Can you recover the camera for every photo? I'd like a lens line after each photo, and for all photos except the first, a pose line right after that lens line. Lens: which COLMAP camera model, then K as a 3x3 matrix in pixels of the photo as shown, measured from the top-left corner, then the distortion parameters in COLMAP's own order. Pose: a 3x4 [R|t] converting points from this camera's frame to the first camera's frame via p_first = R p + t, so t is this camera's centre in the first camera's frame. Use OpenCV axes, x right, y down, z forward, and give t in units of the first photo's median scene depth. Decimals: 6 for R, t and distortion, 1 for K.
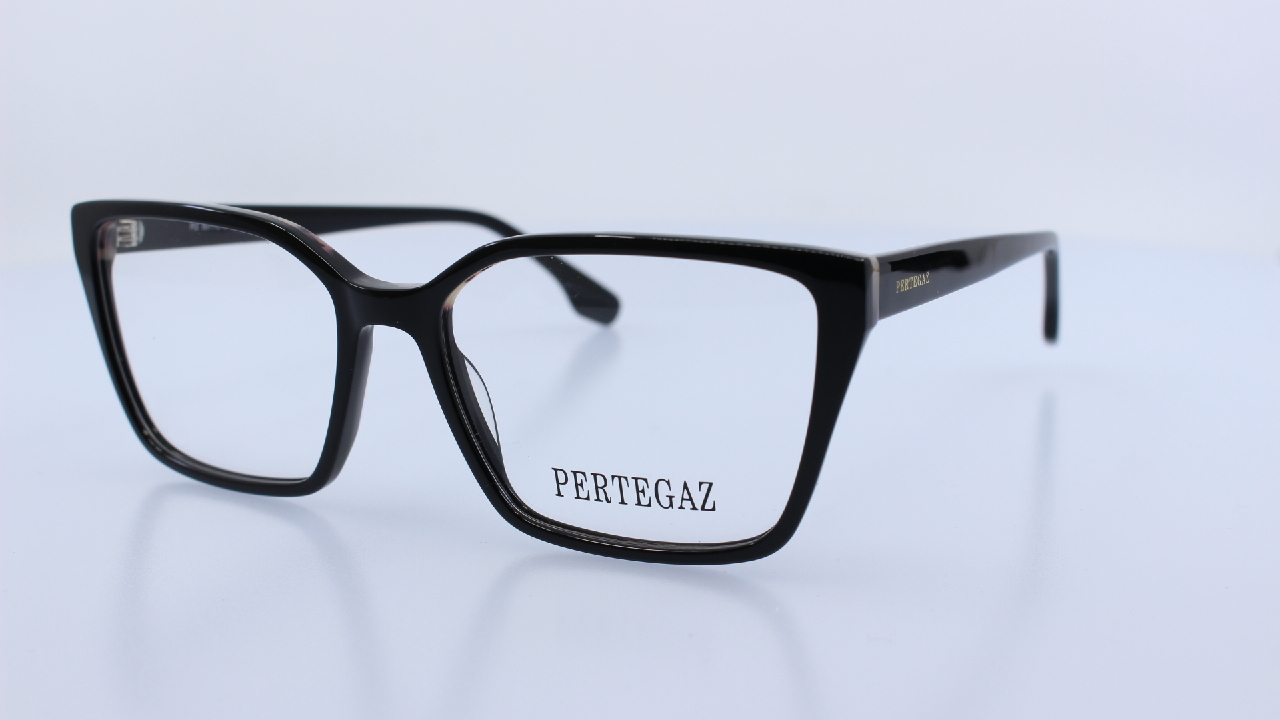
lens RADIAL K [[1866.2, 0, 638.1], [0, 1866.2, 521.0], [0, 0, 1]] dist [-0.012551, -0.051220]
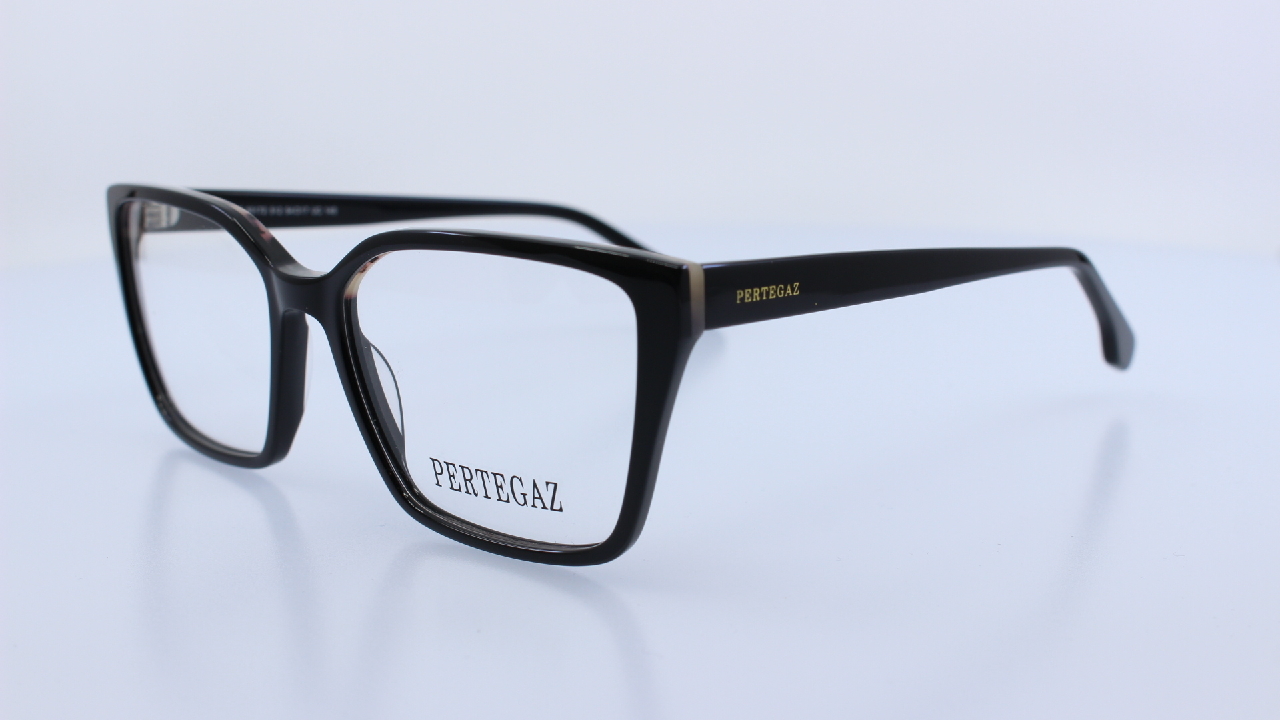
lens RADIAL K [[1866.2, 0, 638.1], [0, 1866.2, 521.0], [0, 0, 1]] dist [-0.012551, -0.051220]
pose [[0.959712, 0.080562, -0.269189, 0.343420], [-0.080241, 0.996701, 0.012216, -0.015632], [0.269285, 0.009876, 0.963010, 0.046656]]
